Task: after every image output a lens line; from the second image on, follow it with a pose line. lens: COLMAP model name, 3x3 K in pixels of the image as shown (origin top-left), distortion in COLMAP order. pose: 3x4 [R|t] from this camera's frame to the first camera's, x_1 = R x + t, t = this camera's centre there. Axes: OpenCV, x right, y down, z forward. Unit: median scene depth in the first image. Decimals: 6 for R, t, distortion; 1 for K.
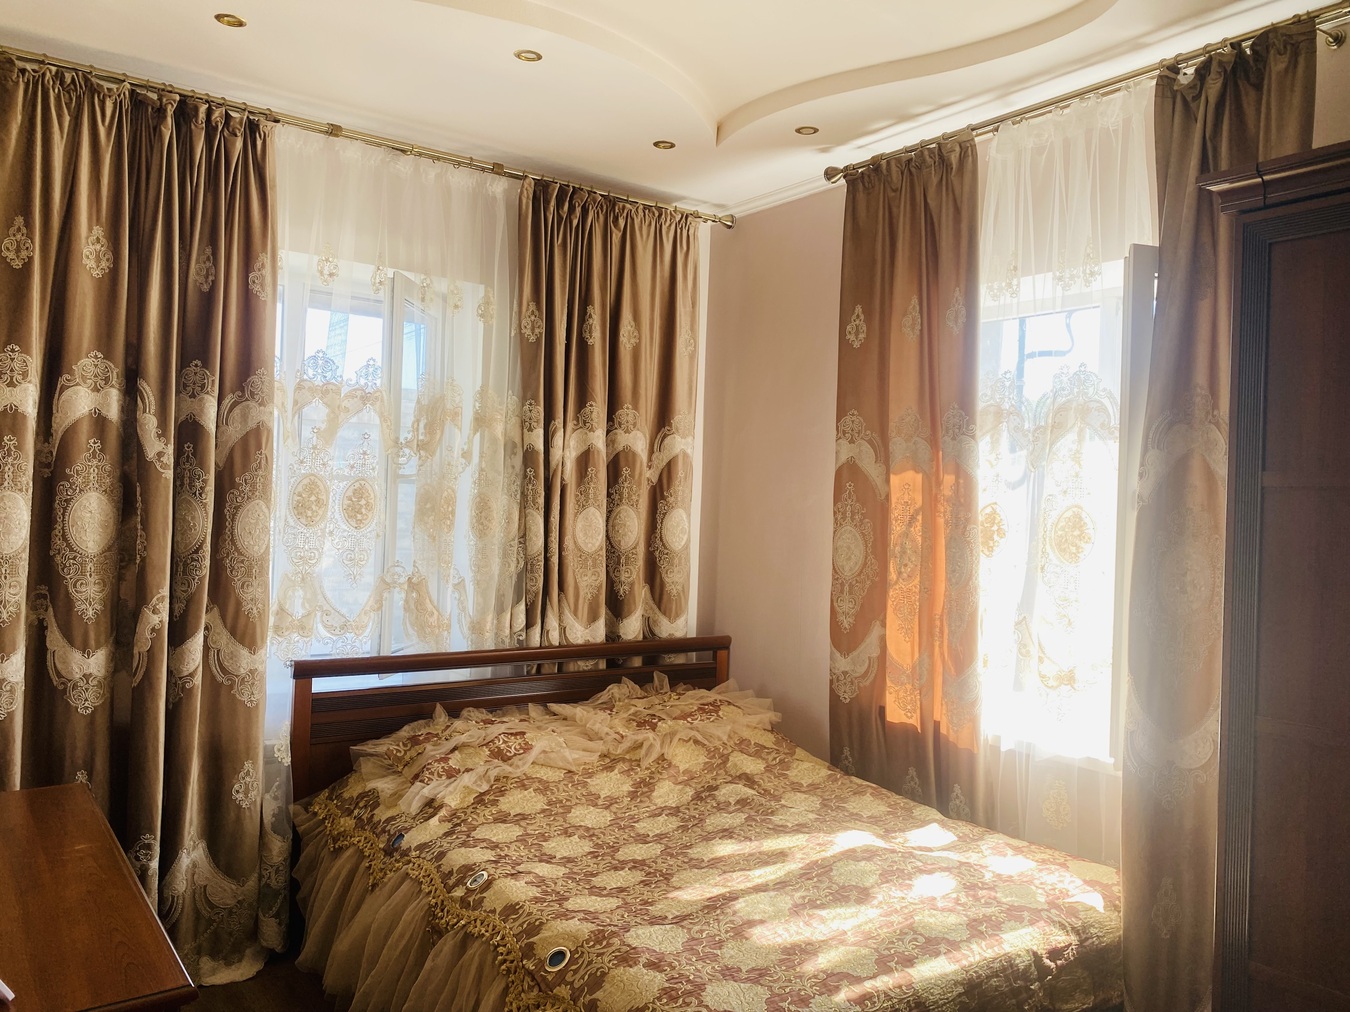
lens RADIAL K [[1016.1, 0, 693.1], [0, 1016.1, 508.3], [0, 0, 1]] dist [0.028177, -0.030618]
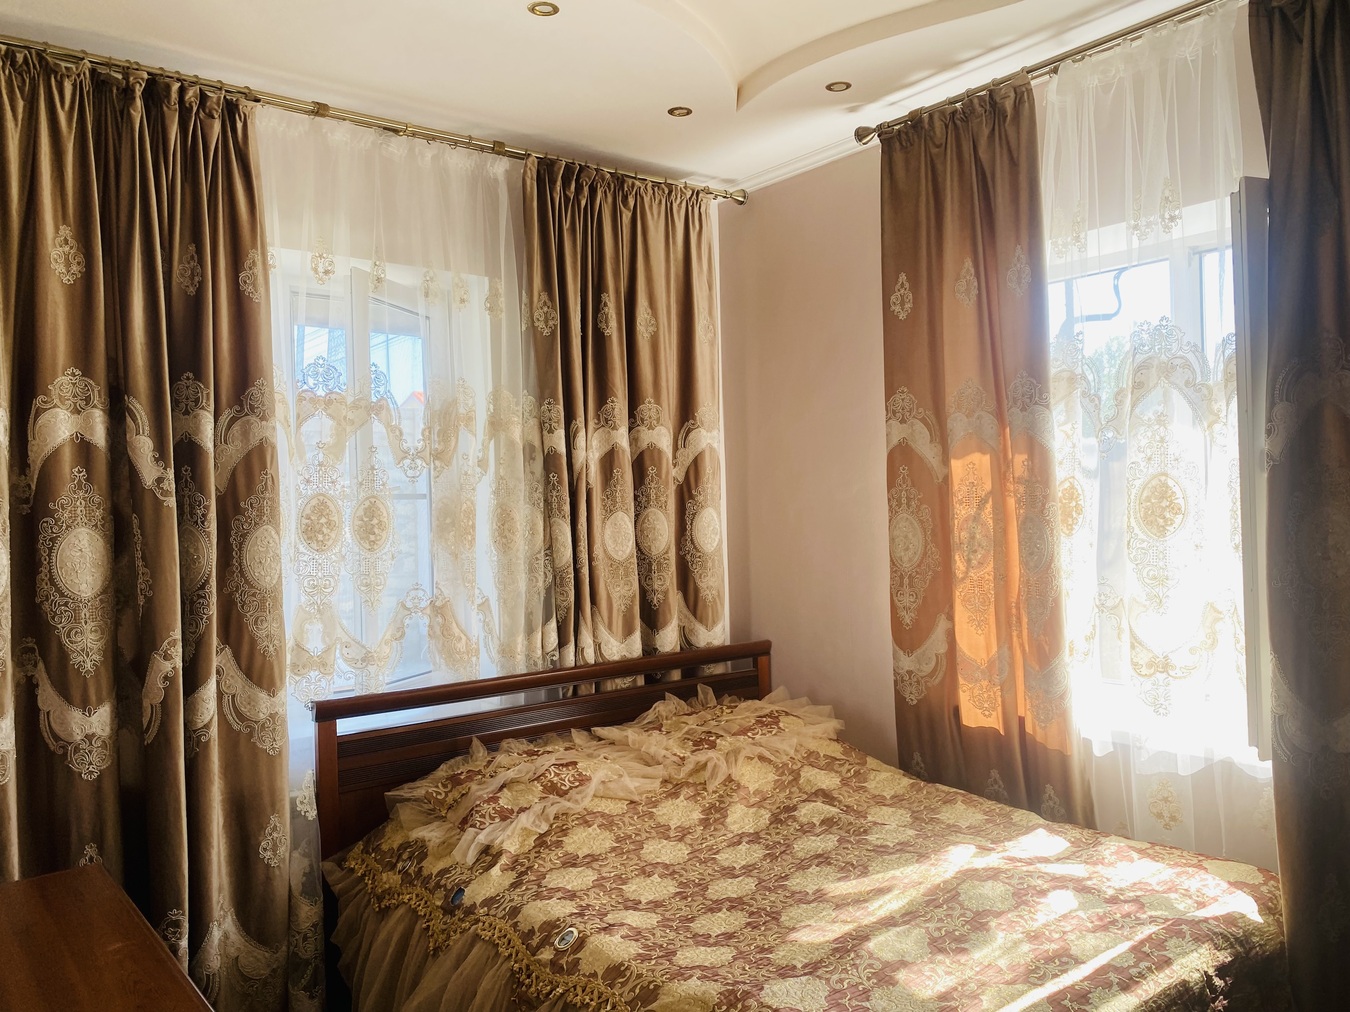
lens RADIAL K [[1016.1, 0, 685.0], [0, 1016.1, 518.0], [0, 0, 1]] dist [0.028177, -0.030618]
pose [[0.997112, -0.064220, 0.040535, -0.094780], [0.063966, 0.997924, 0.007535, 0.001863], [-0.040935, -0.004920, 0.999150, 0.091837]]
